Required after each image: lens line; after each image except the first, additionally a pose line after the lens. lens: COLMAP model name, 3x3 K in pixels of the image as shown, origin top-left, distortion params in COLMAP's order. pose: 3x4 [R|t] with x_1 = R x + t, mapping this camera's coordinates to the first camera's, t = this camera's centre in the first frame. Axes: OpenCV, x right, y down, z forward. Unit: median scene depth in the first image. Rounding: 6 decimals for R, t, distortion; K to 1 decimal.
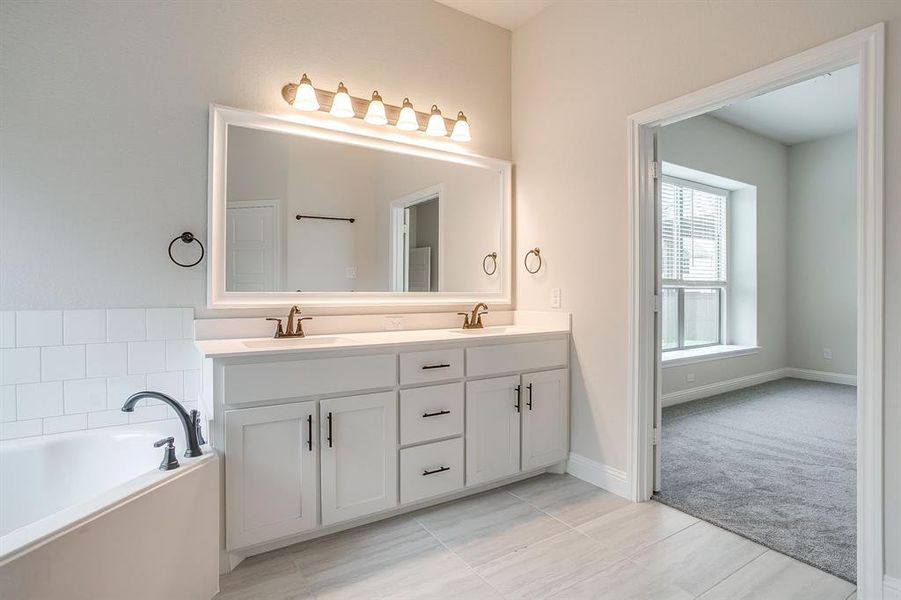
lens RADIAL K [[467.8, 0, 452.1], [0, 467.8, 294.9], [0, 0, 1]] dist [-0.061633, 0.038415]
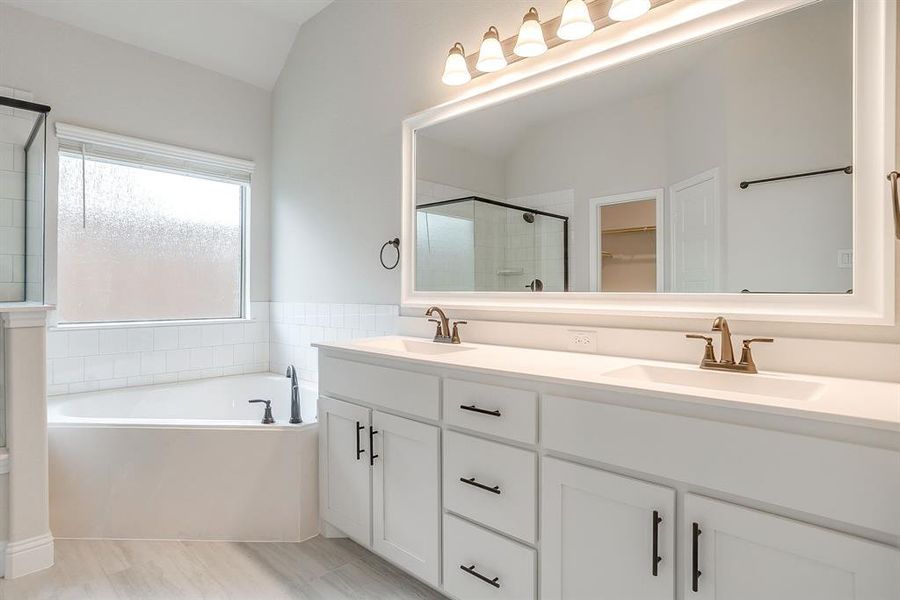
lens RADIAL K [[507.6, 0, 449.1], [0, 507.6, 288.3], [0, 0, 1]] dist [-0.040808, -0.000029]
pose [[0.214716, -0.002663, -0.976673, 0.625090], [-0.008484, 0.999953, -0.004592, -0.008172], [0.976640, 0.009272, 0.214683, 0.808090]]
